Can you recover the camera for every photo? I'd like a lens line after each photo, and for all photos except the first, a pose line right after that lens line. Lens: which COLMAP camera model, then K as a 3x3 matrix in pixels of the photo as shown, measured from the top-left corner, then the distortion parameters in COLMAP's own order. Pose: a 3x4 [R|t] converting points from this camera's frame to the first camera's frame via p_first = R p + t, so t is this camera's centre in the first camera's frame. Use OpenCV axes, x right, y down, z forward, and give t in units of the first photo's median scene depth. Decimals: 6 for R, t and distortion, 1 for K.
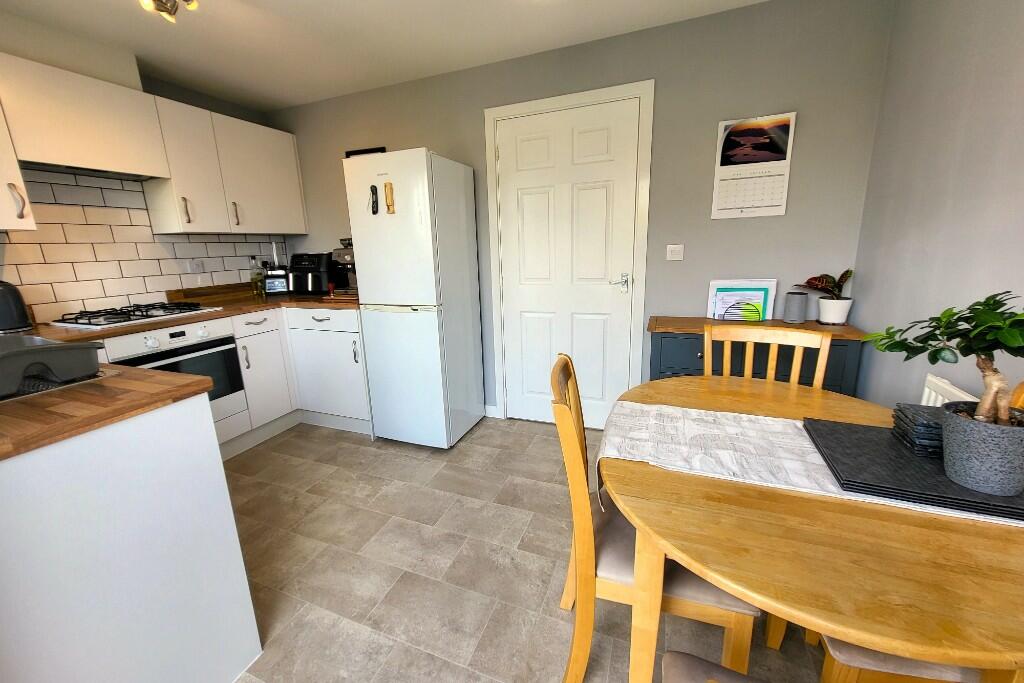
lens RADIAL K [[399.7, 0, 502.3], [0, 399.7, 334.7], [0, 0, 1]] dist [0.012819, -0.000206]
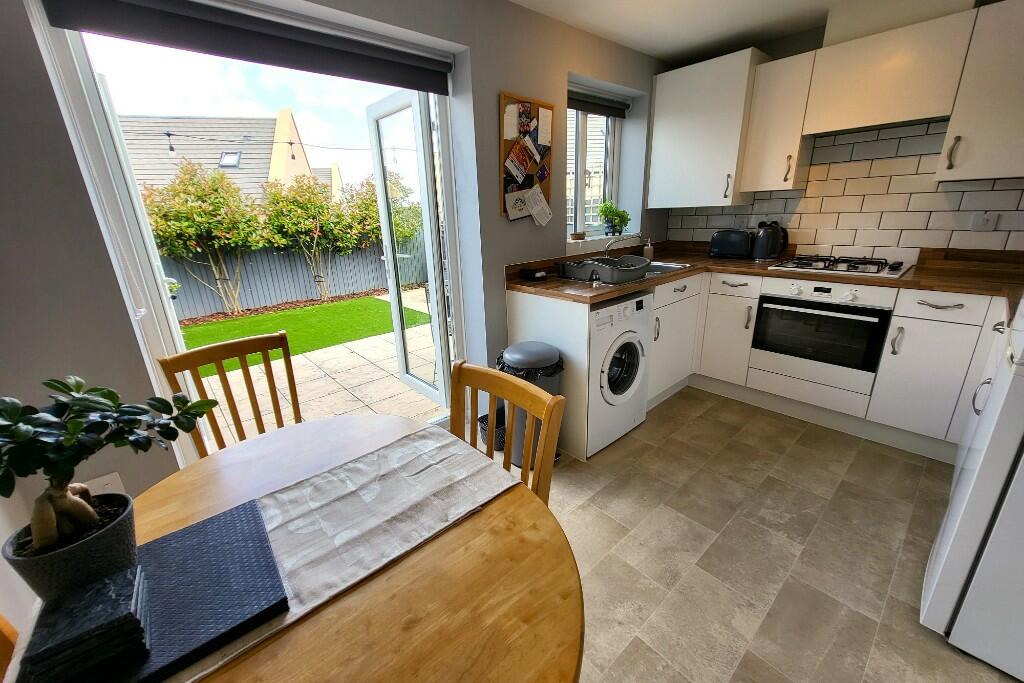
lens RADIAL K [[399.7, 0, 502.3], [0, 399.7, 334.7], [0, 0, 1]] dist [0.012819, -0.000206]
pose [[-0.452578, 0.321806, -0.831634, 0.454169], [-0.145869, 0.893333, 0.425063, -0.208105], [0.879713, 0.313684, -0.357361, 0.640177]]
